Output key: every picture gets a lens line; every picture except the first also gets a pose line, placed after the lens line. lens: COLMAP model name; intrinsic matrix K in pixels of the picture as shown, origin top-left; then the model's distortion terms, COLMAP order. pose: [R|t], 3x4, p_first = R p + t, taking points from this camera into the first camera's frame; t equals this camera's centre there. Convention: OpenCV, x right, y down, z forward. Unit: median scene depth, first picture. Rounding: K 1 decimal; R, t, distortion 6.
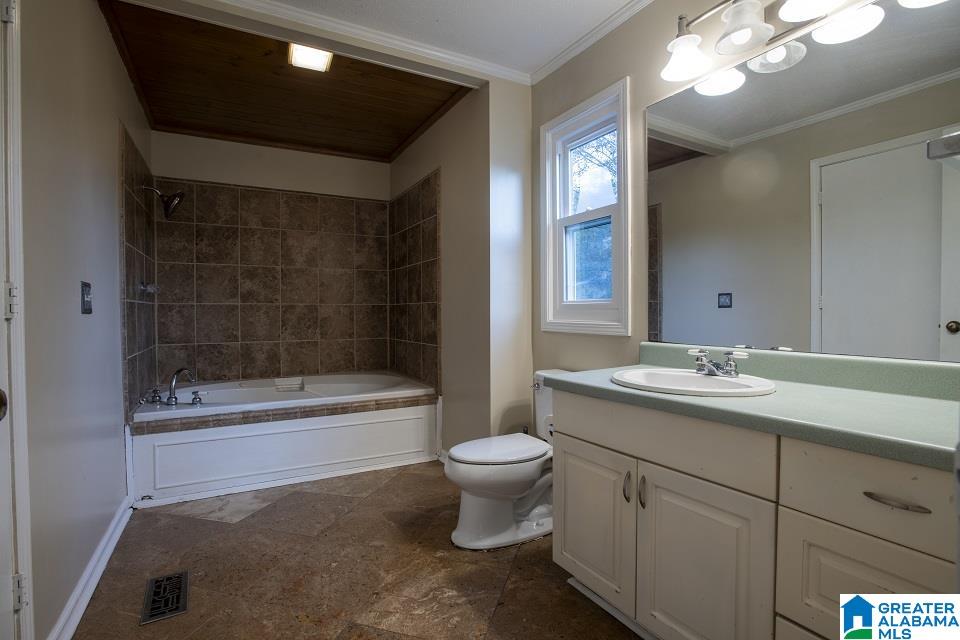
lens RADIAL K [[466.9, 0, 481.0], [0, 466.9, 323.4], [0, 0, 1]] dist [-0.064621, 0.023637]
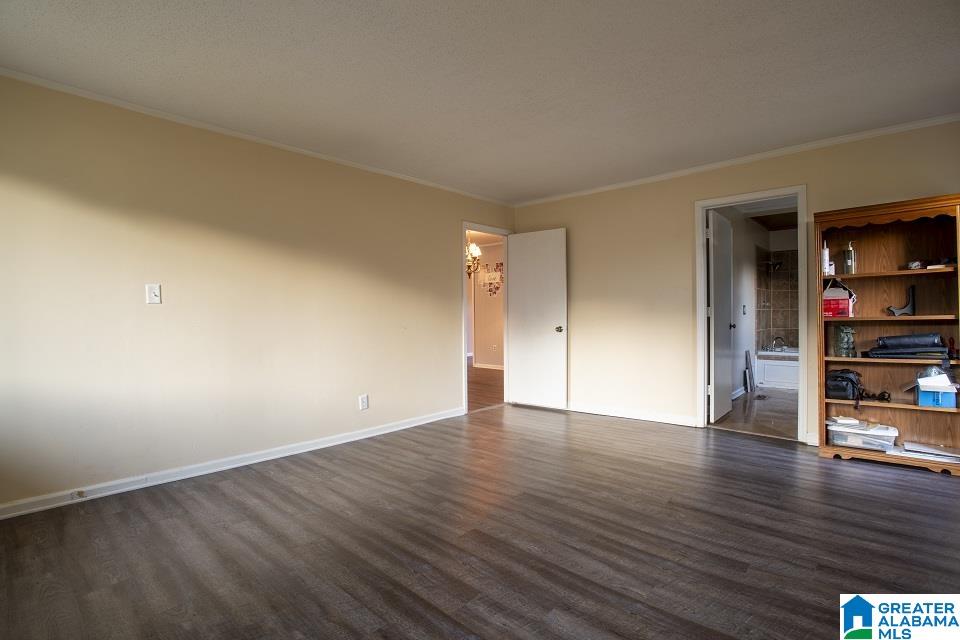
lens RADIAL K [[466.9, 0, 479.6], [0, 466.9, 319.9], [0, 0, 1]] dist [-0.064621, 0.023637]
pose [[0.324013, 0.016712, -0.945905, 1.156770], [-0.019900, 0.999743, 0.010847, 0.013927], [0.945843, 0.015309, 0.324262, -1.330208]]
